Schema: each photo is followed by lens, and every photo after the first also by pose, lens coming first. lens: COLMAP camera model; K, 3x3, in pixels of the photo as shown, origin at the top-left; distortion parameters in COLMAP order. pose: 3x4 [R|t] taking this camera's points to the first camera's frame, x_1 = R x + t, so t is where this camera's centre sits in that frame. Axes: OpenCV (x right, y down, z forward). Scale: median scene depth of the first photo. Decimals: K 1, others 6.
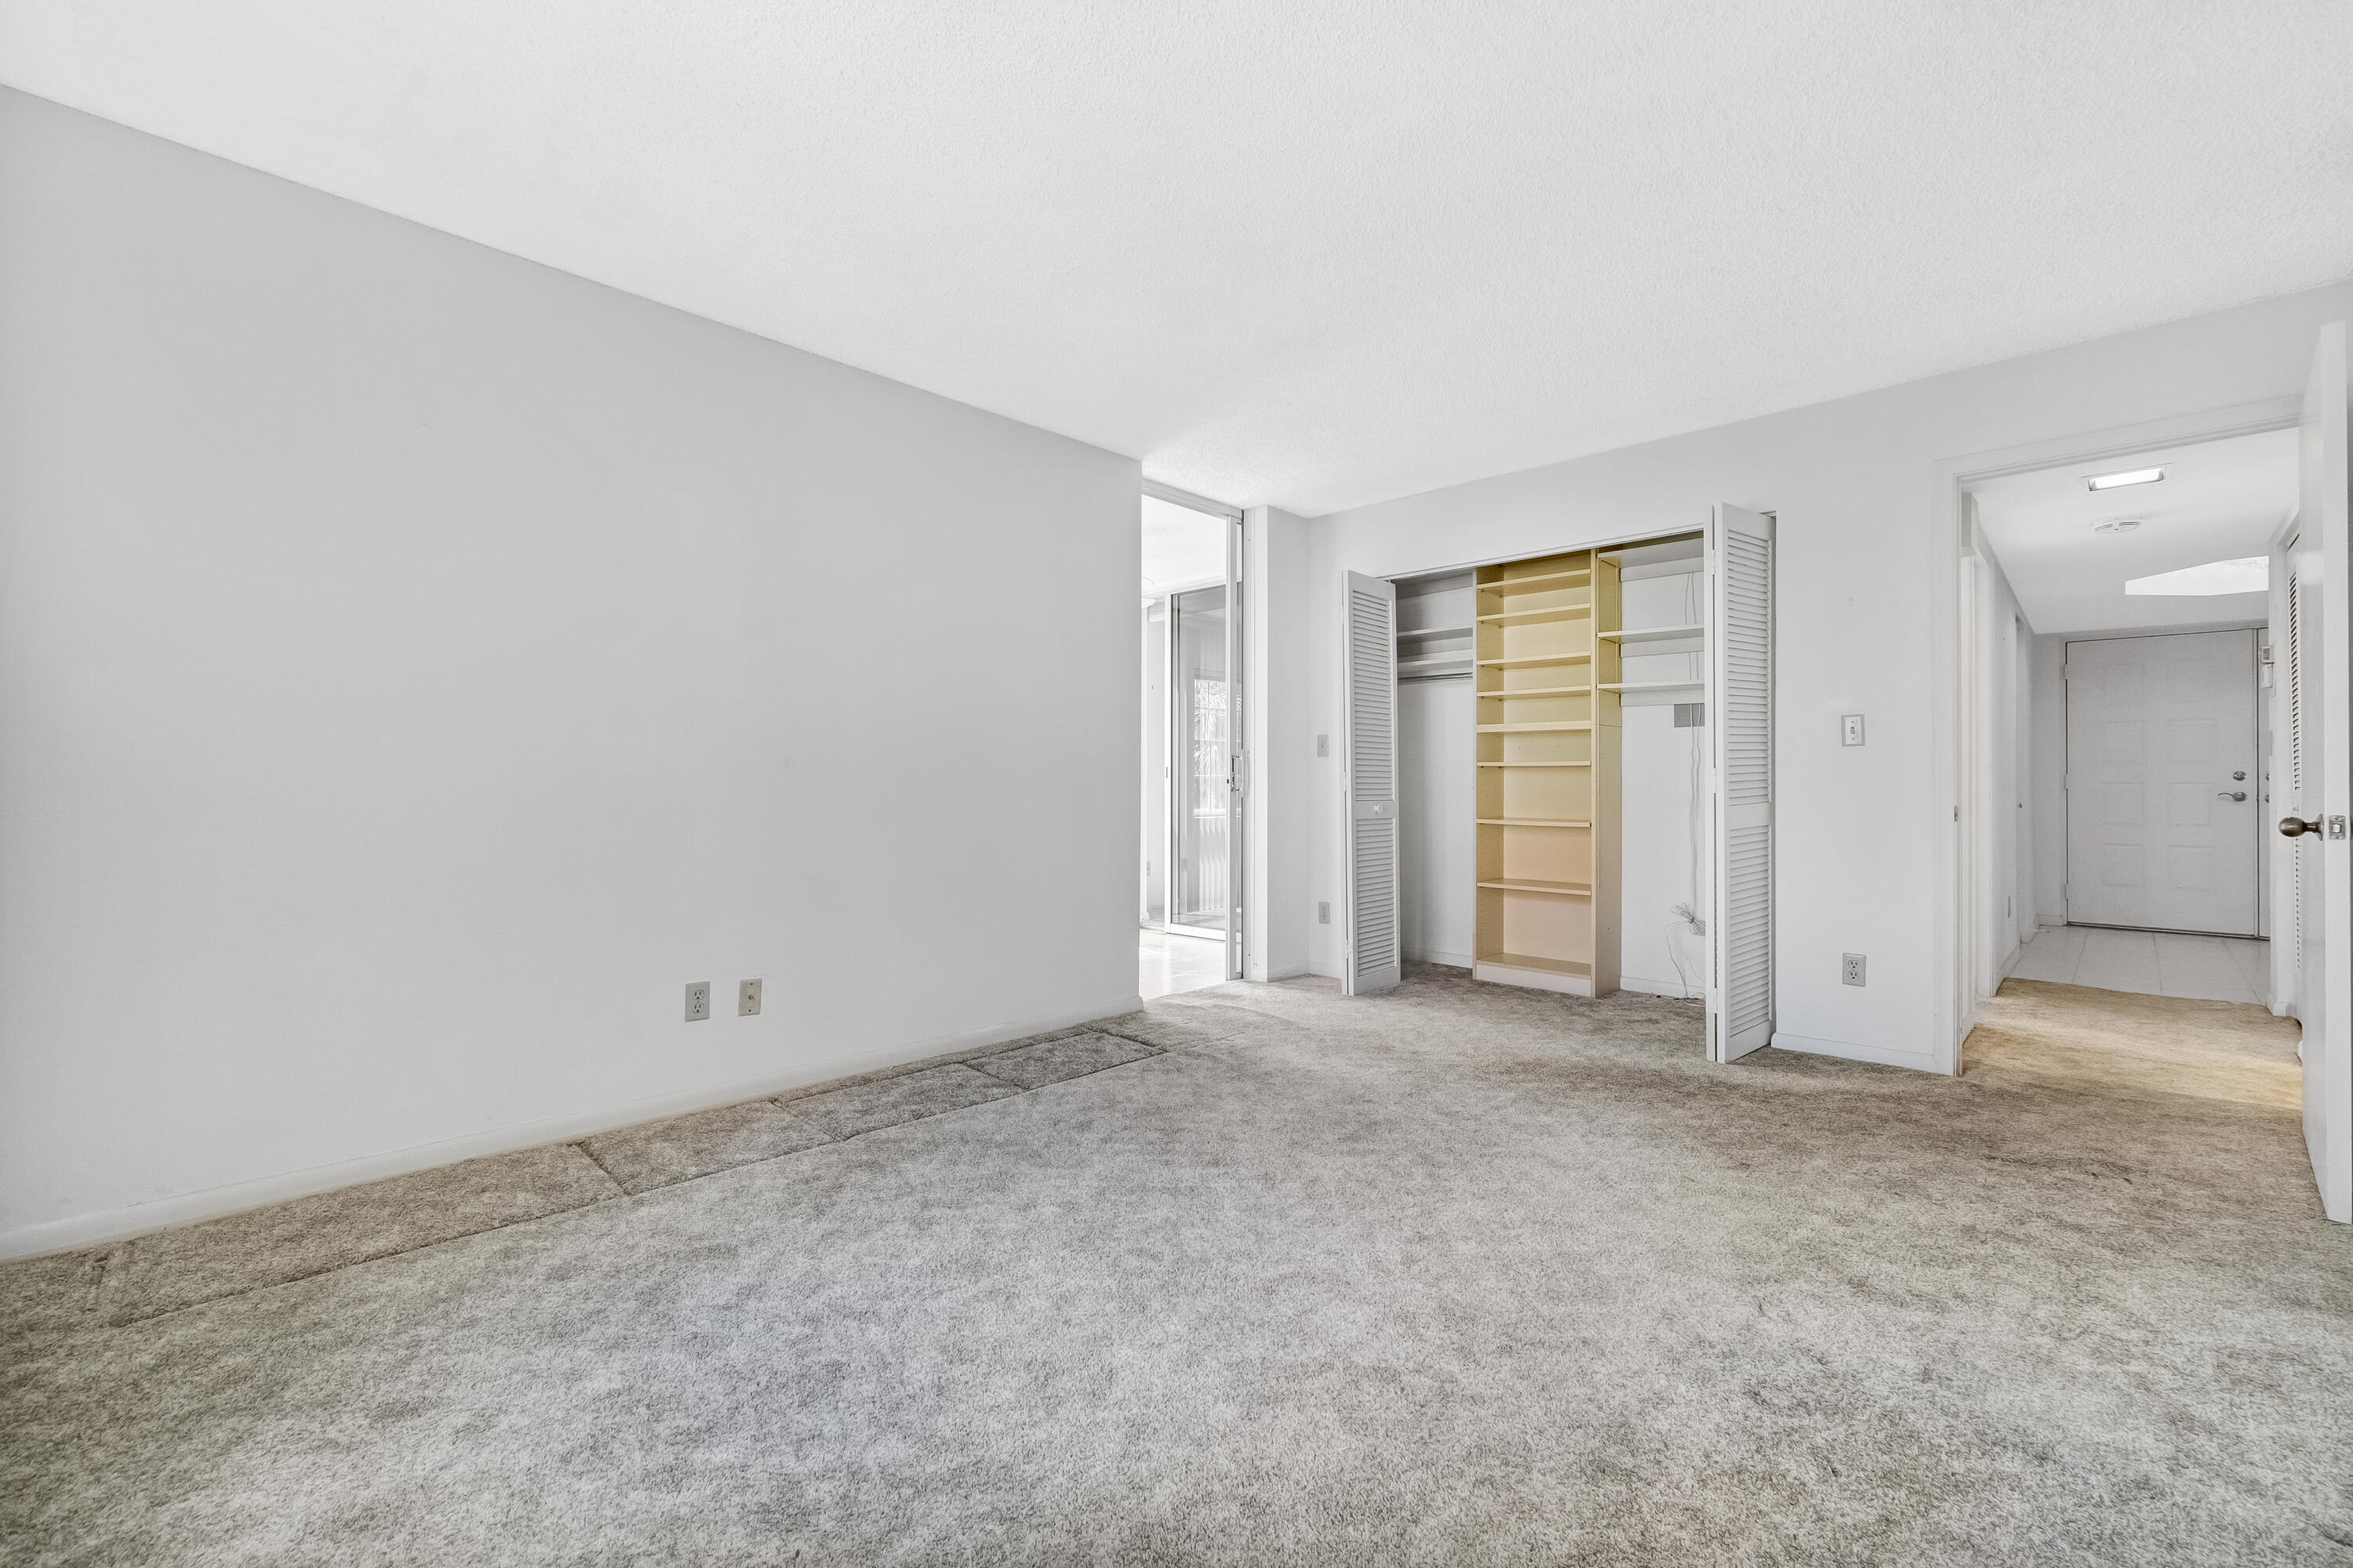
lens RADIAL K [[1021.1, 0, 1135.8], [0, 1021.1, 775.6], [0, 0, 1]] dist [-0.002248, -0.000198]
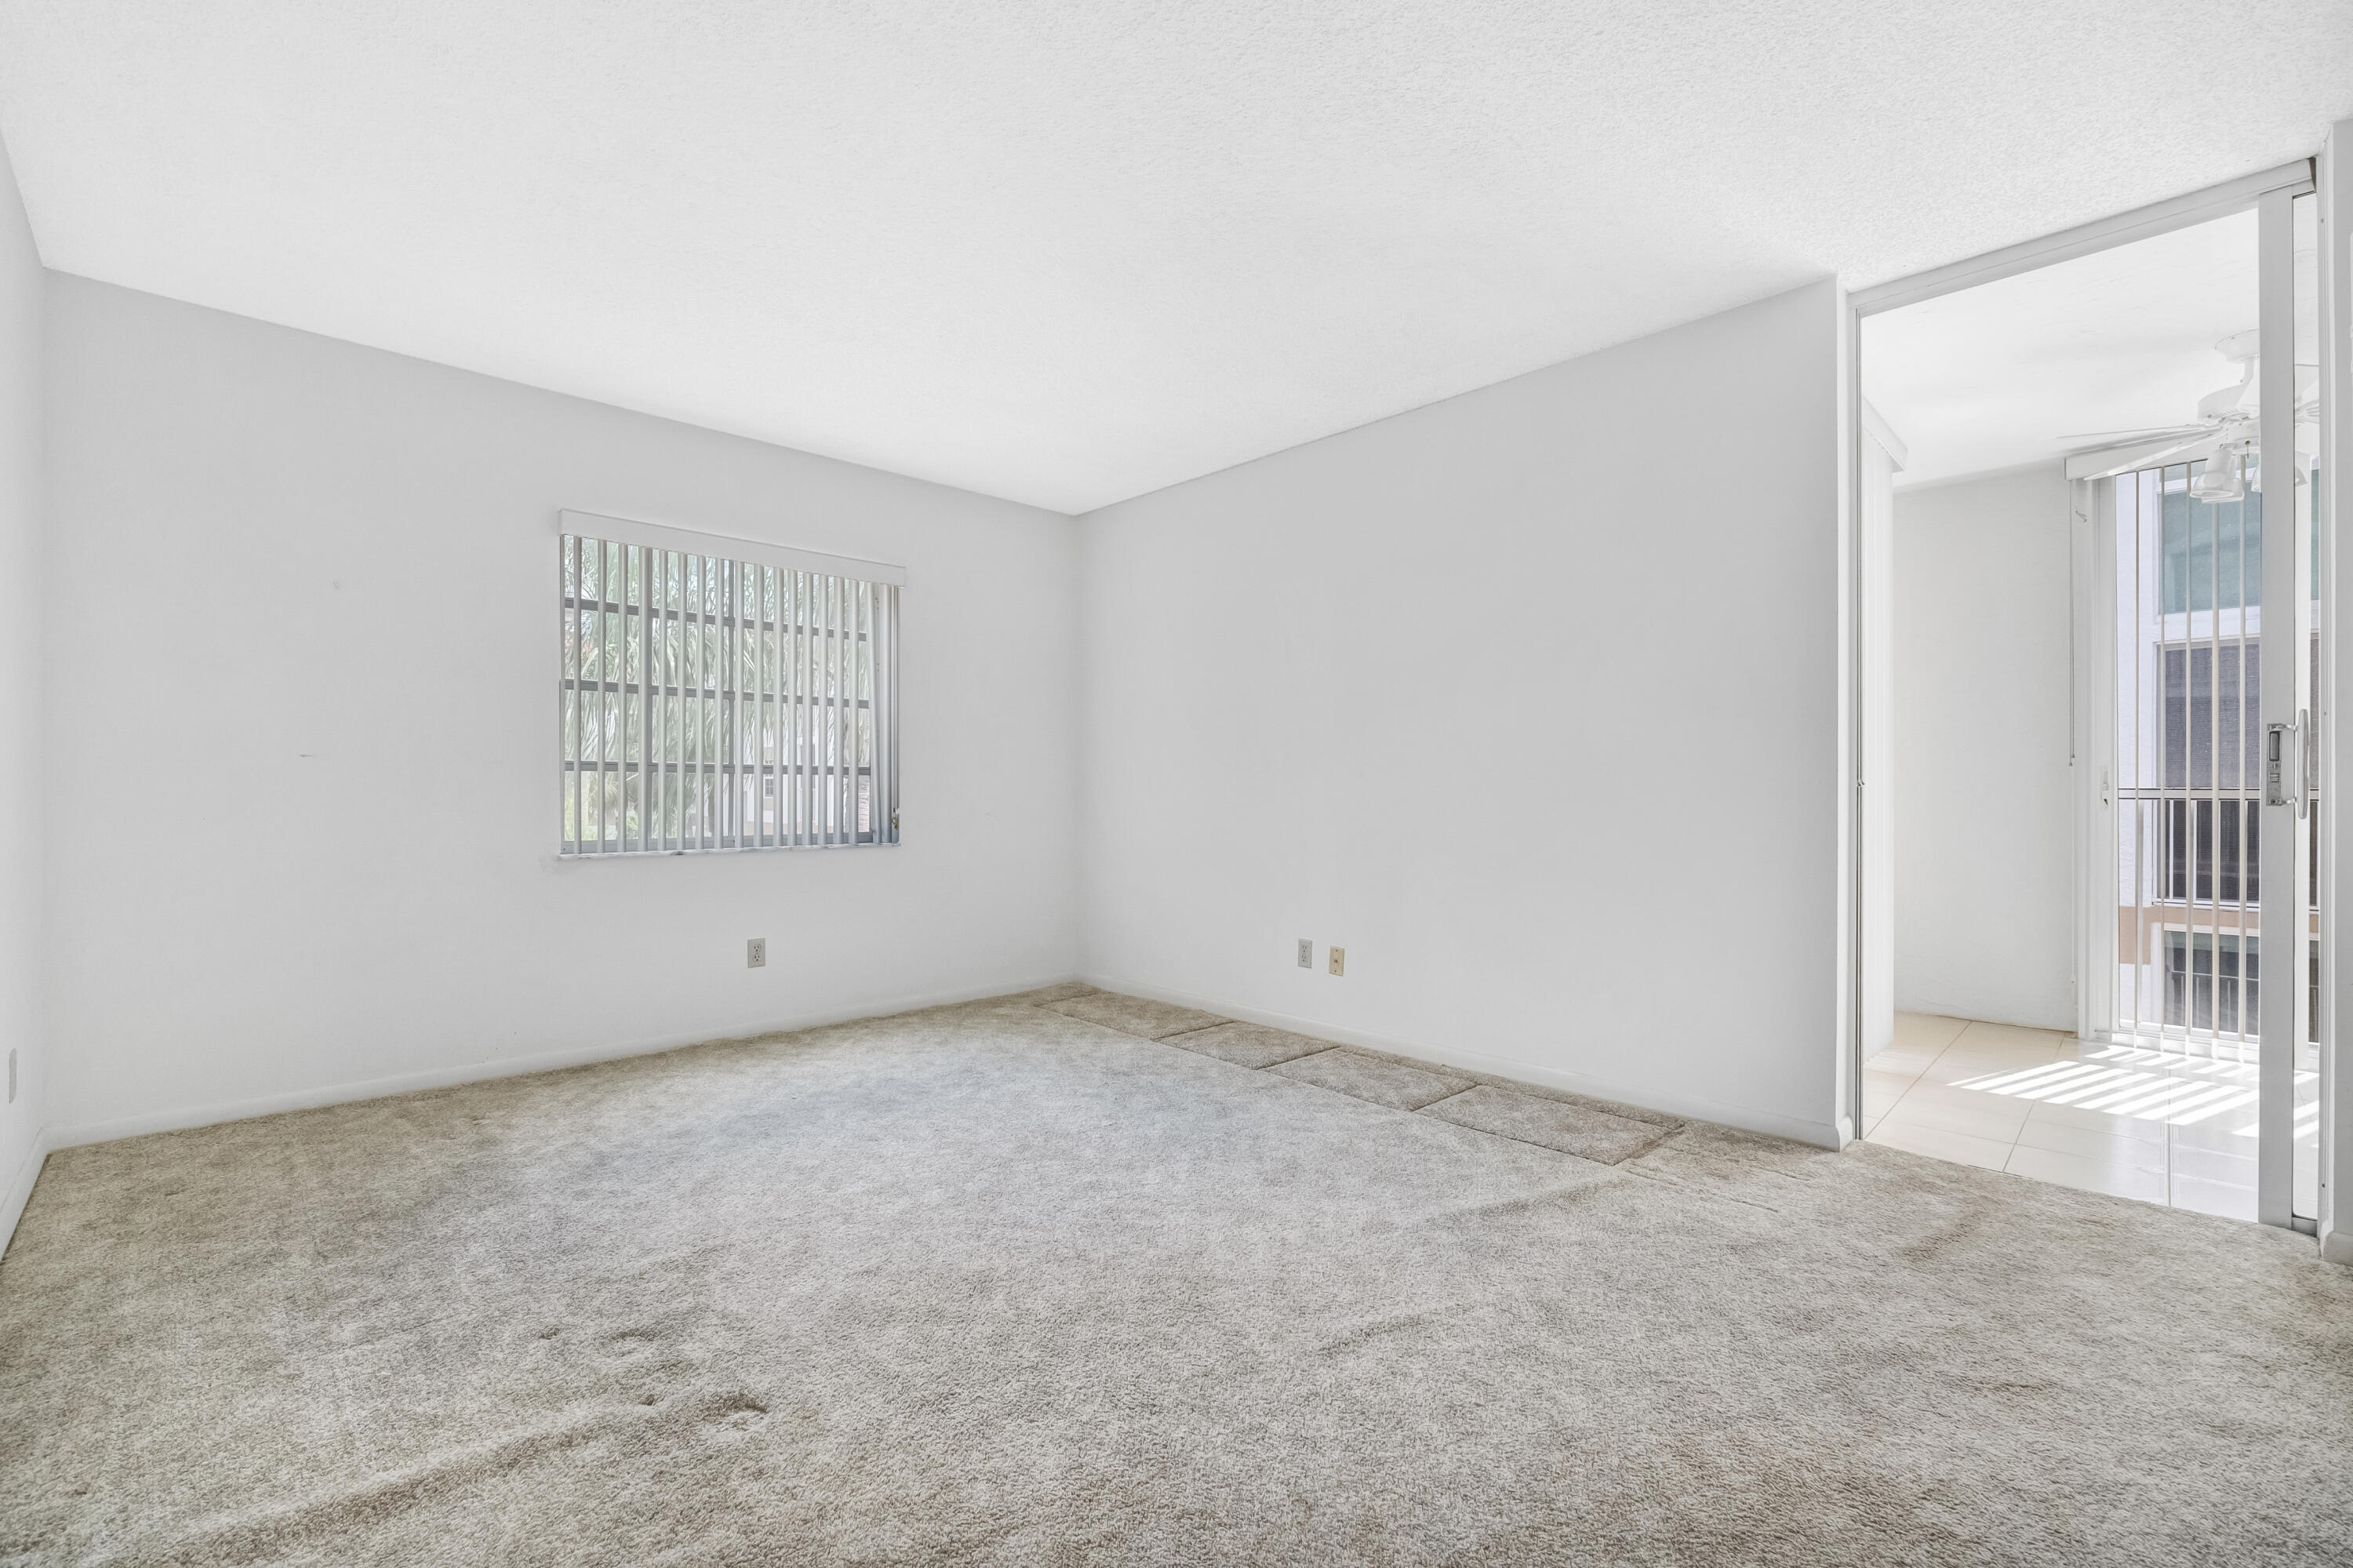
lens RADIAL K [[1021.1, 0, 1180.4], [0, 1021.1, 793.7], [0, 0, 1]] dist [-0.002248, -0.000198]
pose [[-0.042317, -0.002438, -0.999101, 0.933701], [0.009828, 0.999948, -0.002857, 0.011894], [0.999056, -0.009940, -0.042291, 0.898841]]
